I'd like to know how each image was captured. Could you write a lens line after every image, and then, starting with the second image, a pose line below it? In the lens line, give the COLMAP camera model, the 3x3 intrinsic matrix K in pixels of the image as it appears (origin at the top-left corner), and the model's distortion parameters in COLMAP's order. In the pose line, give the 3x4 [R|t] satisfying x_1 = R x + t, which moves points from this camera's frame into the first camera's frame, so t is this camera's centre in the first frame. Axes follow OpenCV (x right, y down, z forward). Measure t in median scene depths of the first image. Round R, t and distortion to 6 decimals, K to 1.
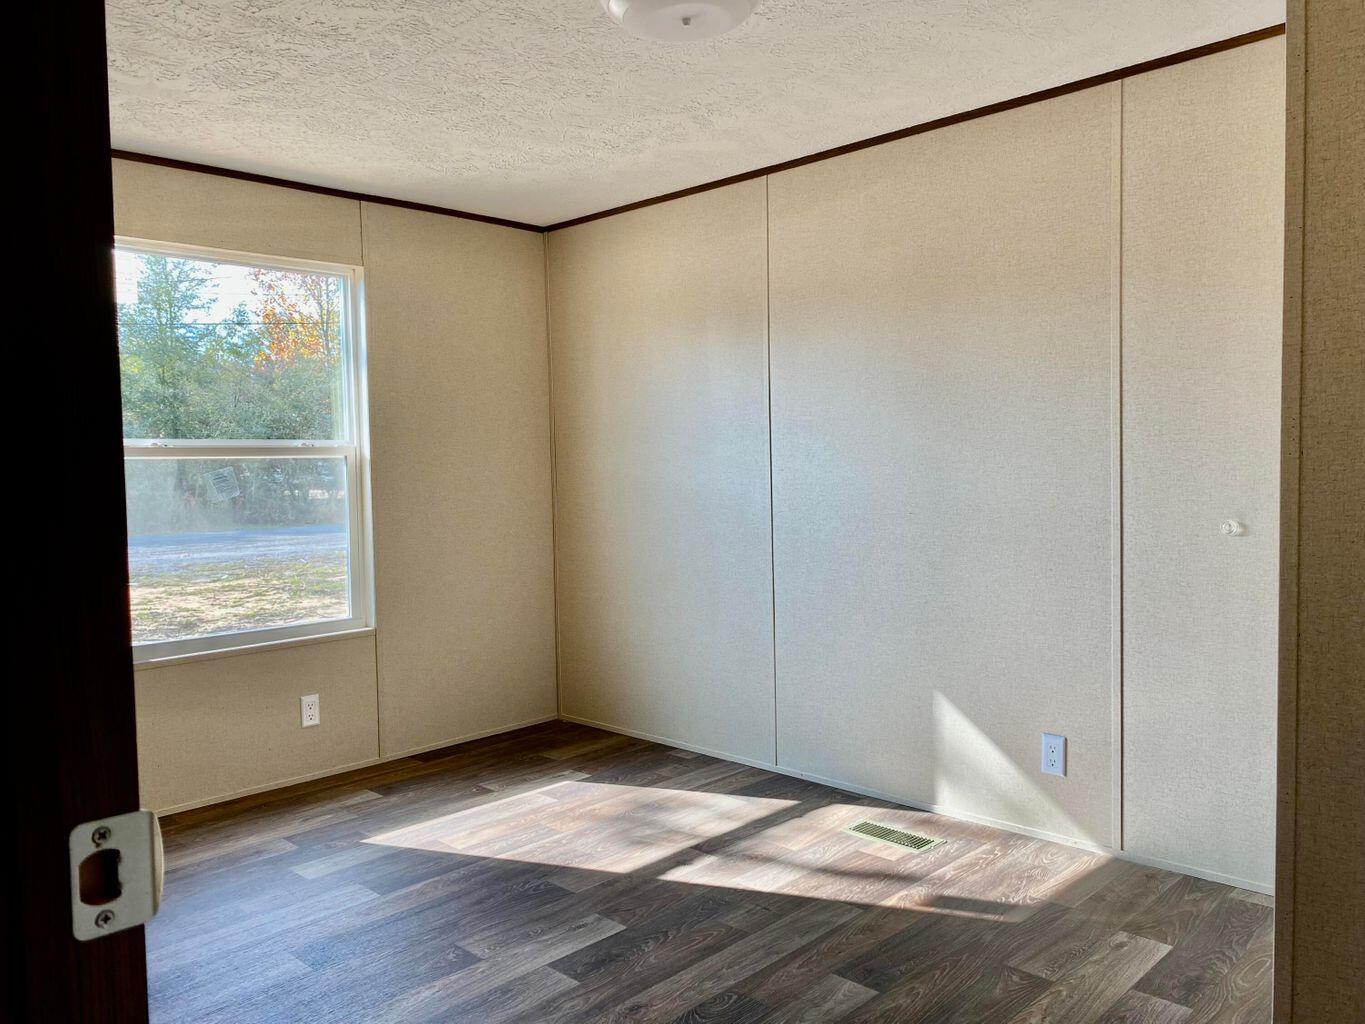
lens RADIAL K [[1051.9, 0, 682.5], [0, 1051.9, 512.0], [0, 0, 1]] dist [-0.048200, 0.117800]
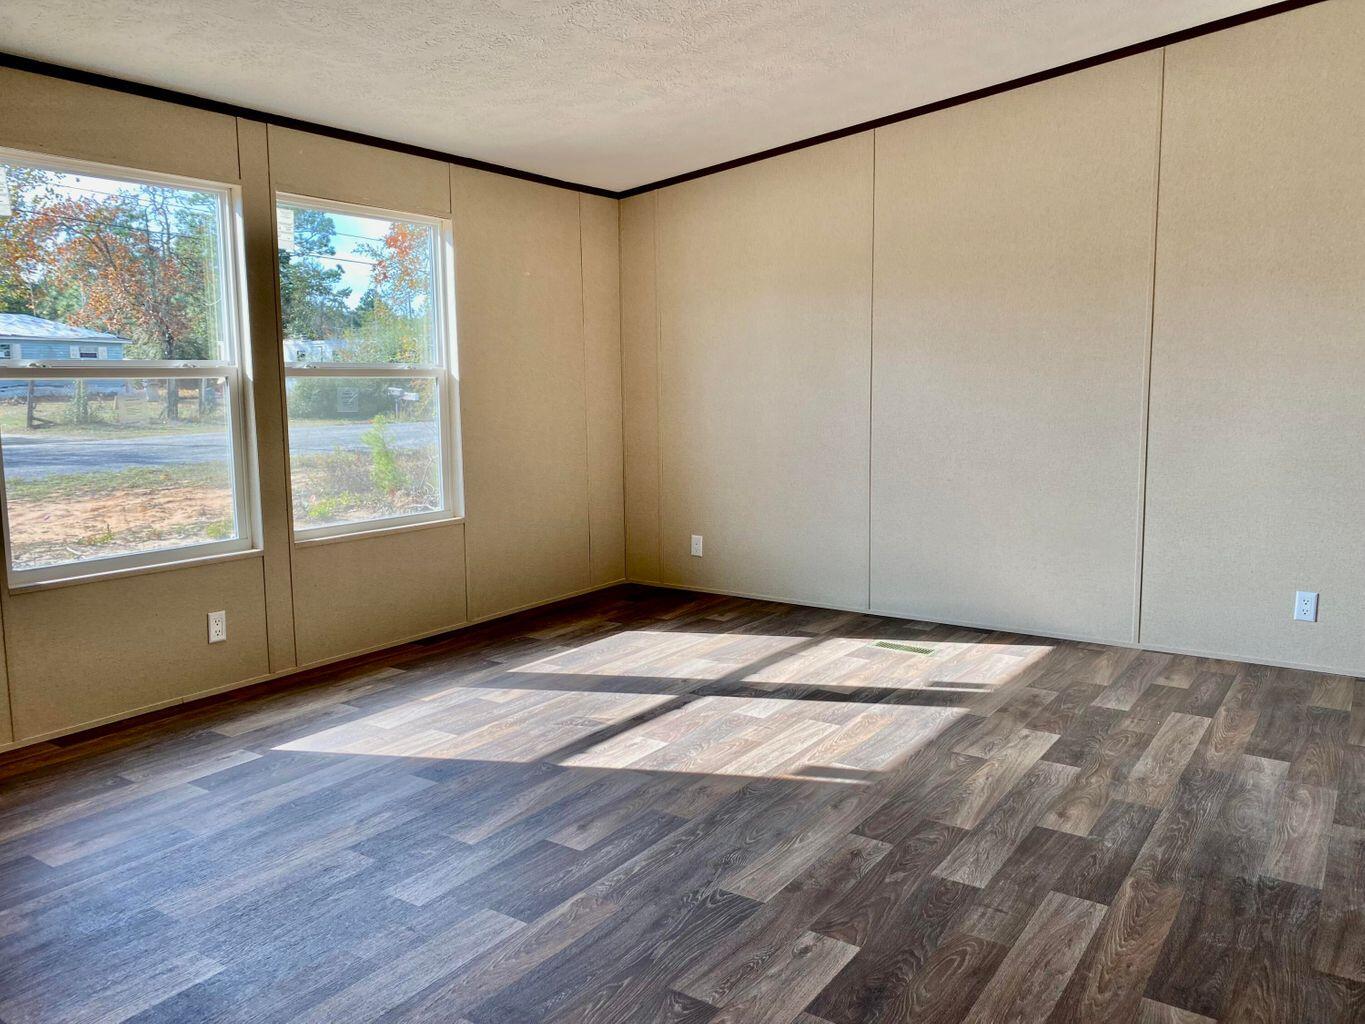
lens RADIAL K [[1016.1, 0, 682.5], [0, 1016.1, 512.0], [0, 0, 1]] dist [0.028970, -0.005686]
pose [[0.987702, -0.013775, 0.155738, -0.153269], [0.002259, 0.997265, 0.073881, 0.010957], [-0.156330, -0.072621, 0.985032, -0.152013]]
